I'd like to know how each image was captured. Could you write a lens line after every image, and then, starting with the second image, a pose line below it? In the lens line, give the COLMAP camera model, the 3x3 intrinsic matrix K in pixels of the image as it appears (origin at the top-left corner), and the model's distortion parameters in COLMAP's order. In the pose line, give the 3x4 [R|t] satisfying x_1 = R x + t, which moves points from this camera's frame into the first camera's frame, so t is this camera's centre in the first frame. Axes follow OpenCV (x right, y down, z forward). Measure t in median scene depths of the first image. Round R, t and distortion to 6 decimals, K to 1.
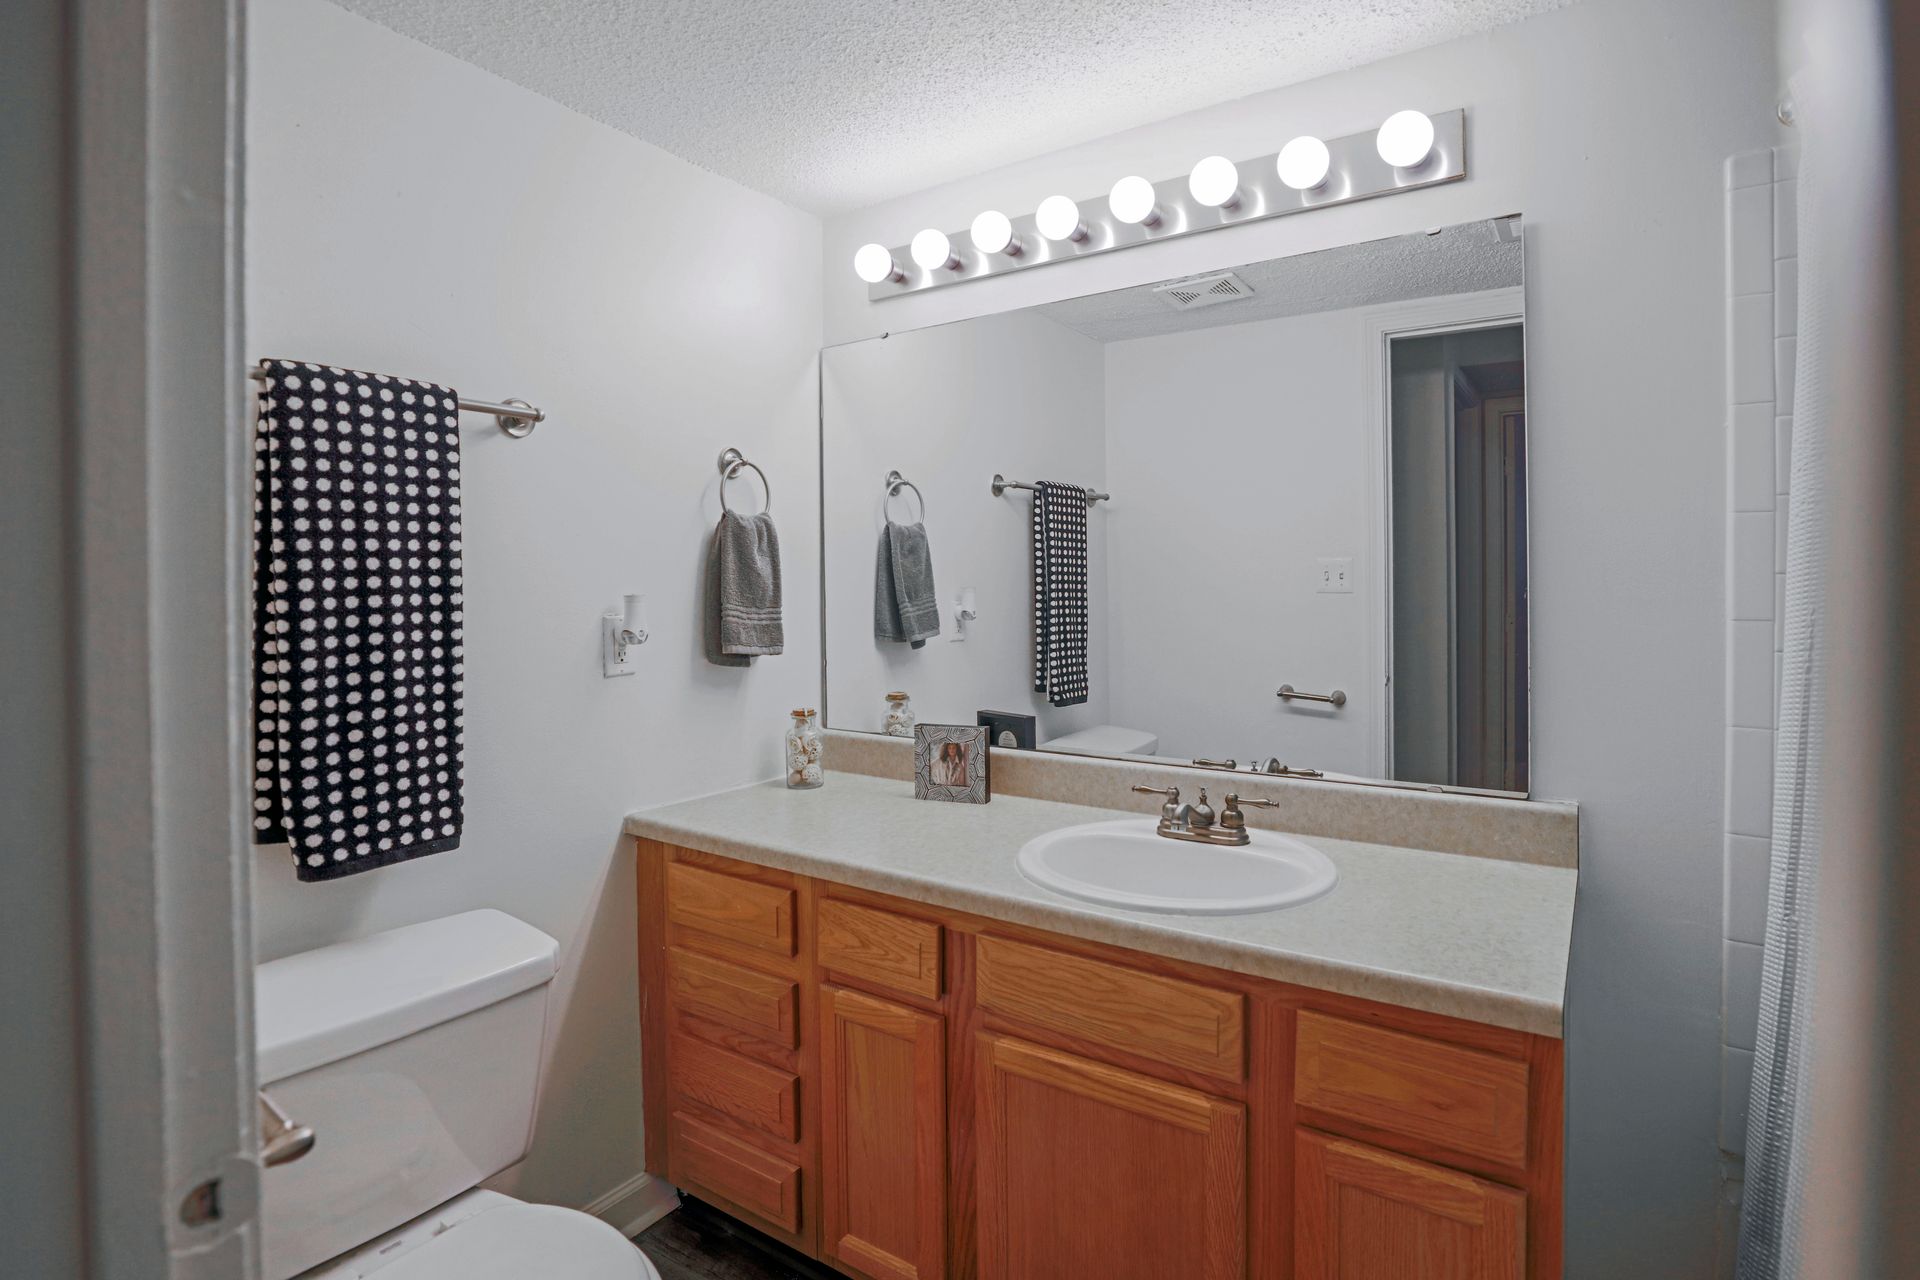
lens RADIAL K [[963.5, 0, 960.0], [0, 963.5, 599.8], [0, 0, 1]] dist [-0.029253, 0.013105]
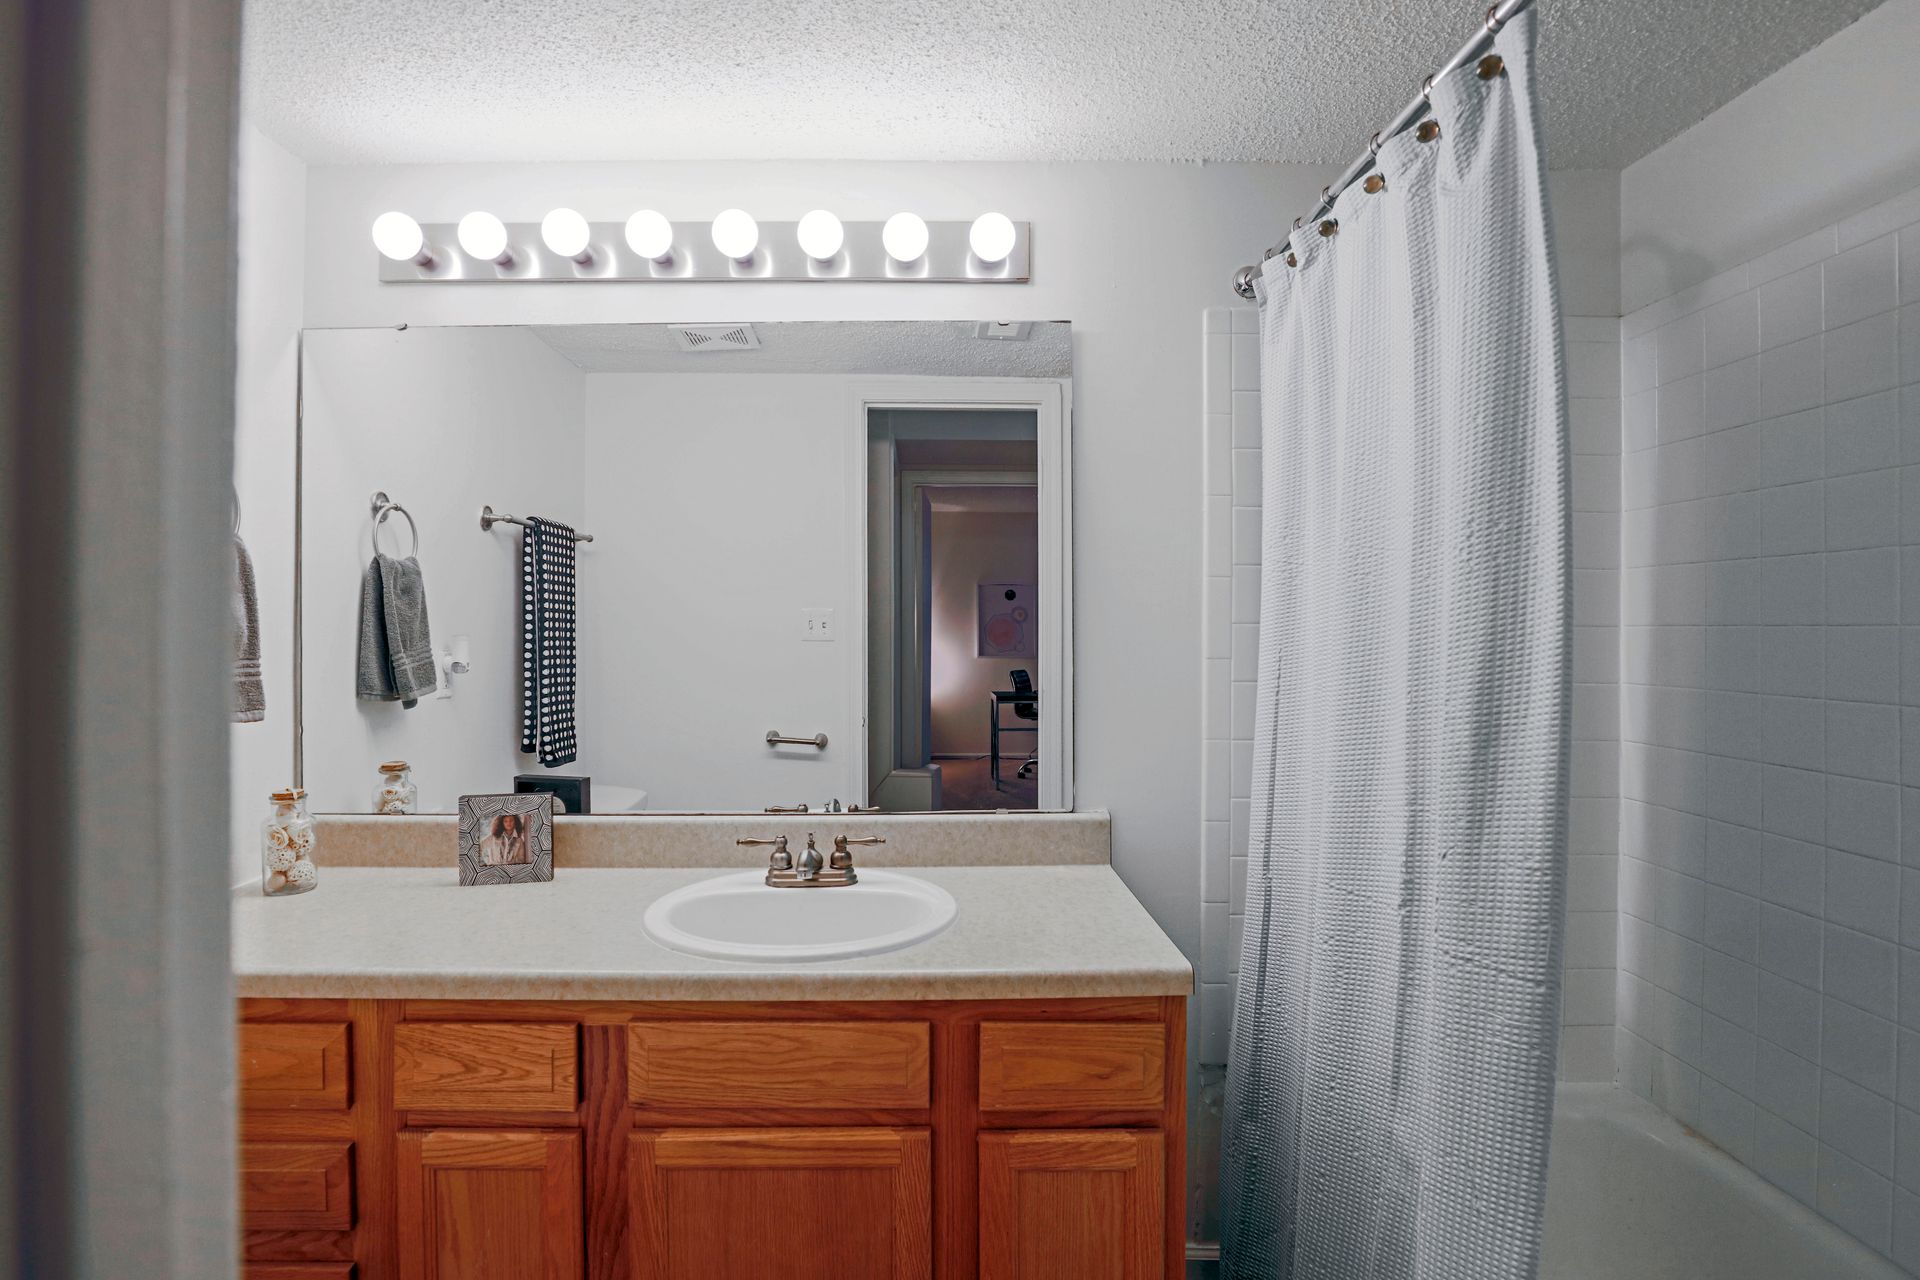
lens RADIAL K [[968.5, 0, 960.0], [0, 968.5, 640.0], [0, 0, 1]] dist [-0.028772, 0.014074]
pose [[0.824633, -0.001341, 0.565667, -0.203358], [0.007130, 0.999942, -0.008025, 0.003186], [-0.565624, 0.010651, 0.824595, 0.079921]]
